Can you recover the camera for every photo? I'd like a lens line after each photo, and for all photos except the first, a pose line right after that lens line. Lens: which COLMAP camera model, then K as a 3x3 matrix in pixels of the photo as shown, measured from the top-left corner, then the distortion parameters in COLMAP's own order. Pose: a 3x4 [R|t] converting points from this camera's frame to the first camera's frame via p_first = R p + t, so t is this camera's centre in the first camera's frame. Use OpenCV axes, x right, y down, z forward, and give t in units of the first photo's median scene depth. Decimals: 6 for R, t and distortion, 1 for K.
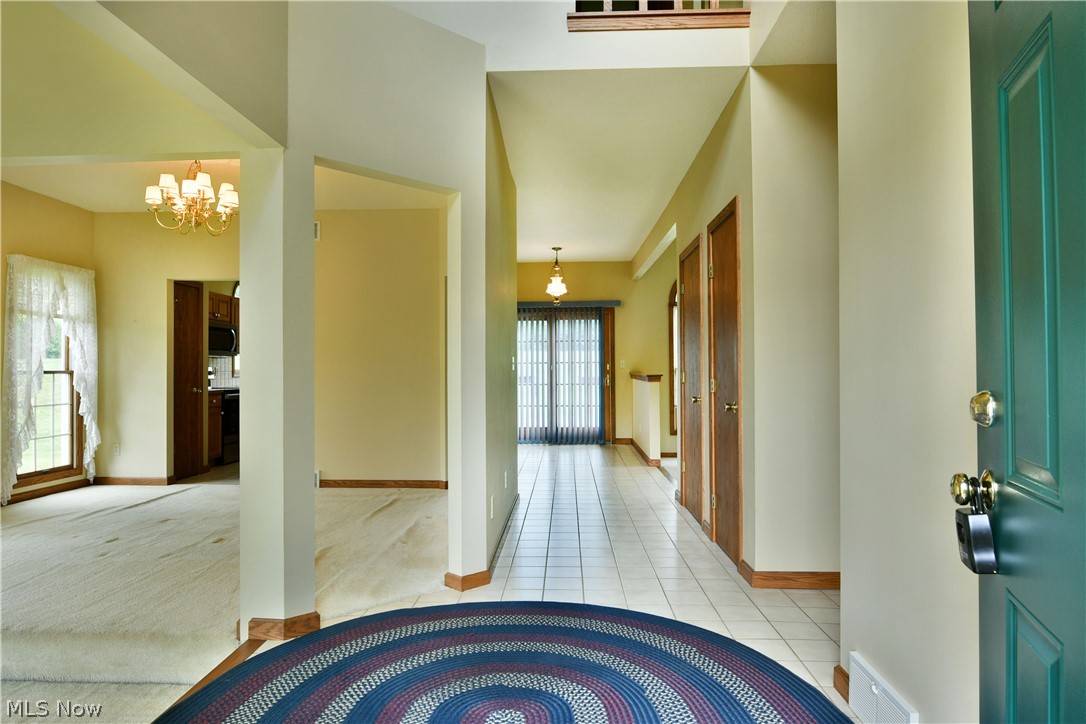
lens RADIAL K [[657.0, 0, 532.0], [0, 657.0, 368.2], [0, 0, 1]] dist [-0.010008, -0.006264]
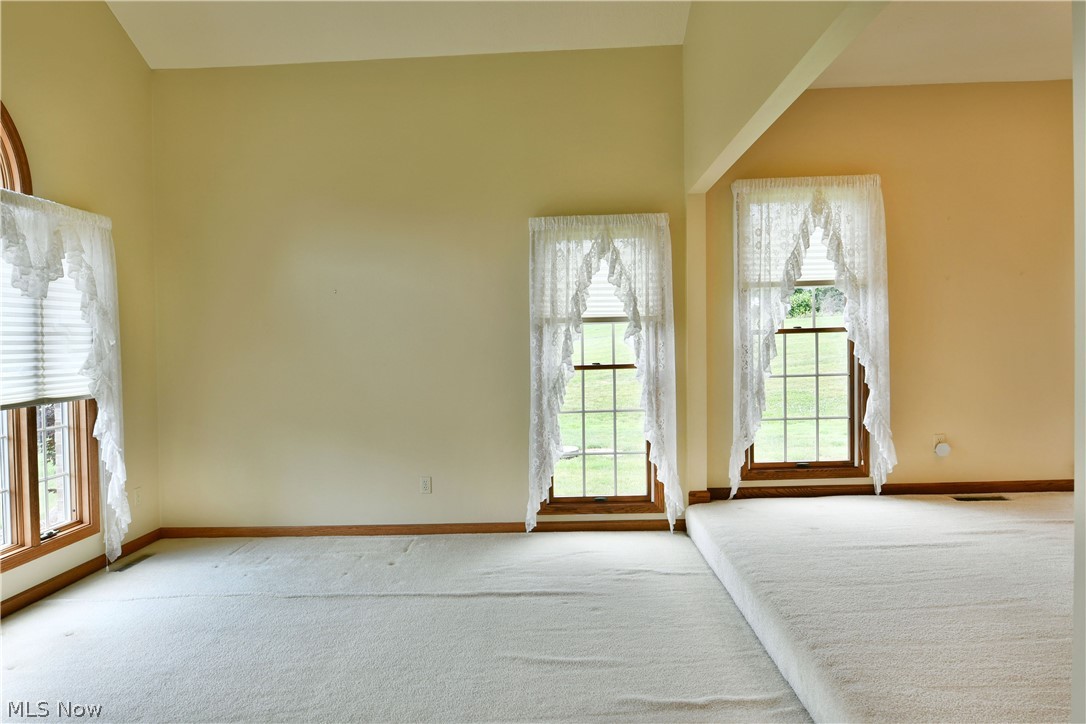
lens RADIAL K [[657.0, 0, 532.3], [0, 657.0, 348.9], [0, 0, 1]] dist [-0.010008, -0.006264]
pose [[0.013271, 0.015724, -0.999788, -0.027122], [0.030583, 0.999402, 0.016124, 0.005070], [0.999444, -0.030790, 0.012783, 0.284057]]
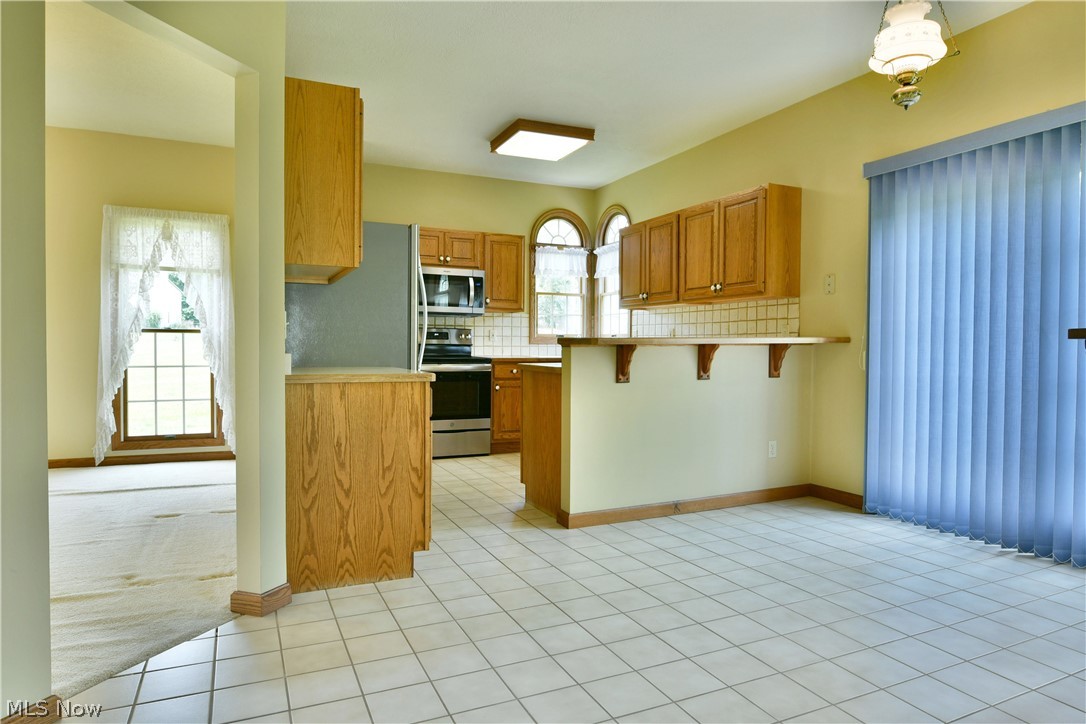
lens RADIAL K [[657.0, 0, 540.4], [0, 657.0, 356.7], [0, 0, 1]] dist [-0.010008, -0.006264]
pose [[0.465001, 0.020881, -0.885064, 0.302687], [-0.007956, 0.999780, 0.019407, 0.019629], [0.885275, -0.001982, 0.465065, 0.961575]]
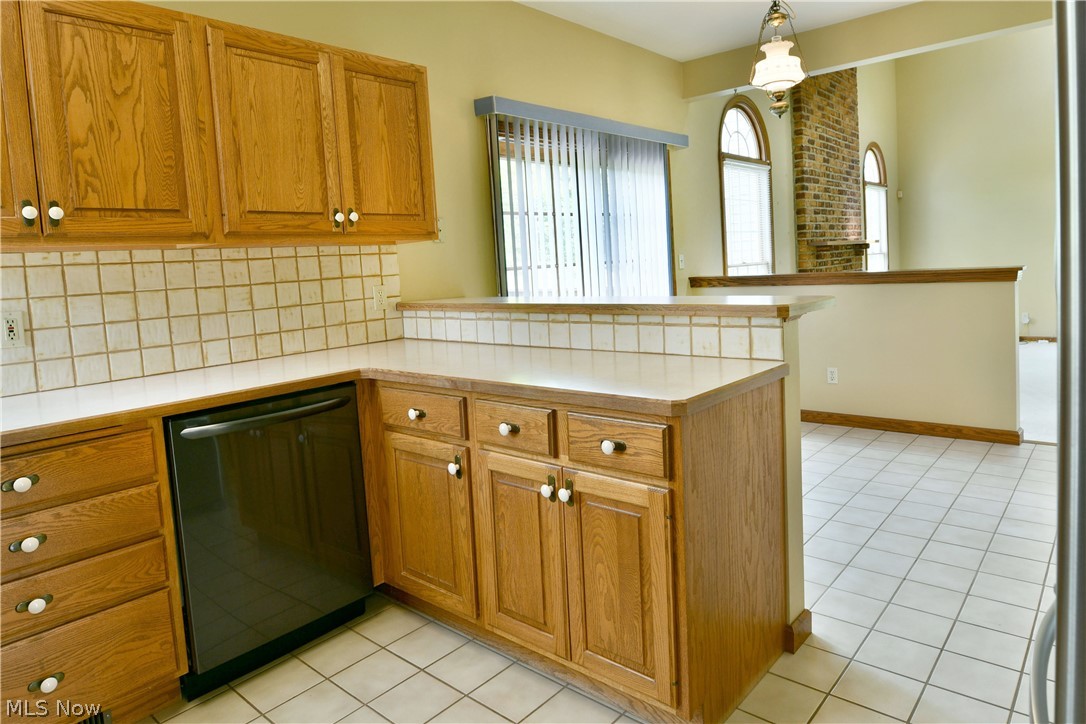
lens RADIAL K [[657.0, 0, 553.2], [0, 657.0, 318.0], [0, 0, 1]] dist [-0.010008, -0.006264]
pose [[0.620853, -0.094733, 0.778182, -0.516363], [0.055136, 0.995490, 0.077198, -0.010205], [-0.781985, -0.005023, 0.623277, 1.146948]]
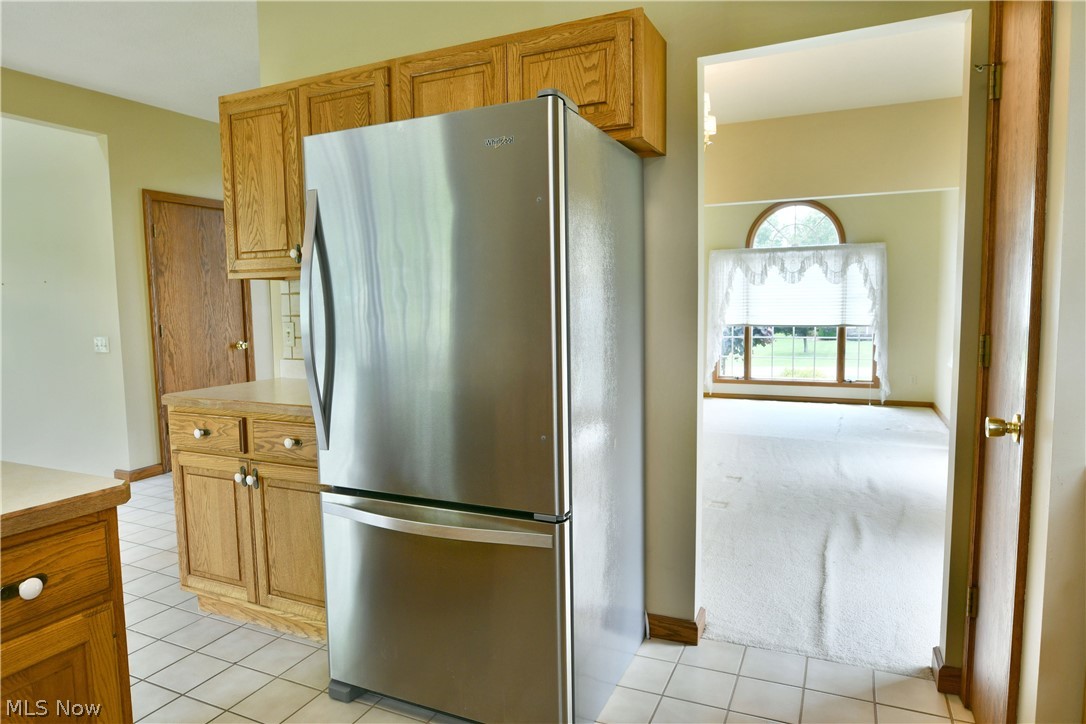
lens RADIAL K [[657.0, 0, 536.6], [0, 657.0, 358.7], [0, 0, 1]] dist [-0.010008, -0.006264]
pose [[-0.928224, -0.014074, 0.371754, -0.498081], [0.018118, 0.996388, 0.082962, -0.010158], [-0.371579, 0.083743, -0.924617, 1.391851]]
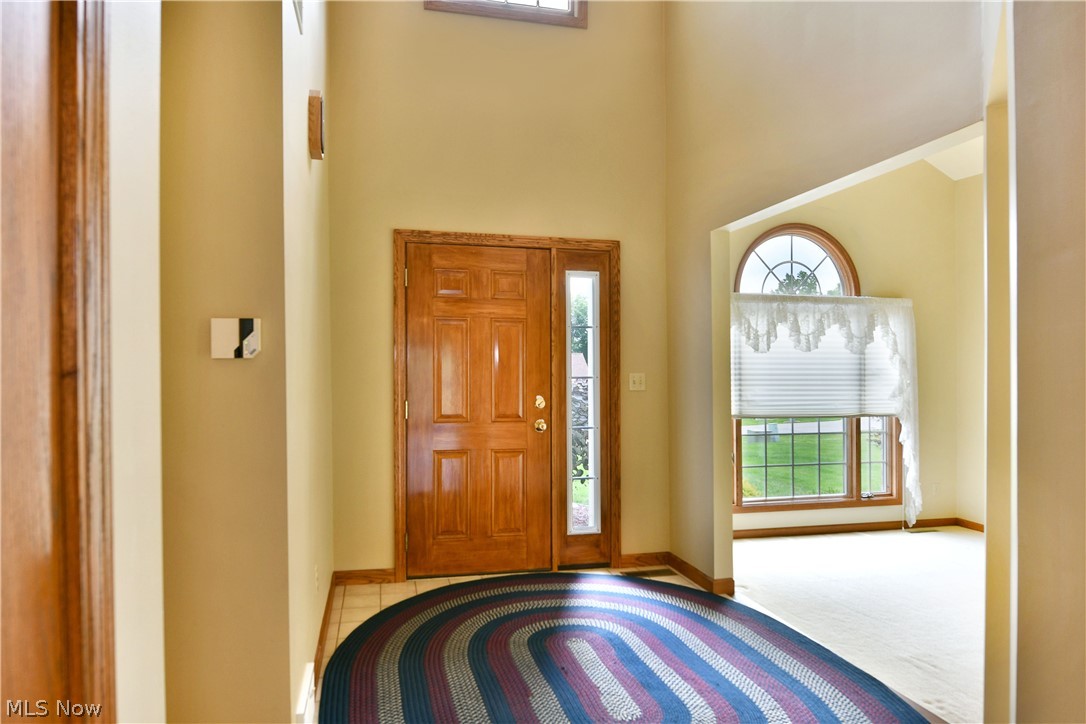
lens RADIAL K [[657.0, 0, 508.8], [0, 657.0, 377.1], [0, 0, 1]] dist [-0.010008, -0.006264]
pose [[-0.967501, 0.003823, -0.252840, 0.143544], [0.000859, 0.999930, 0.011834, -0.020163], [0.252867, 0.011232, -0.967436, 0.654228]]
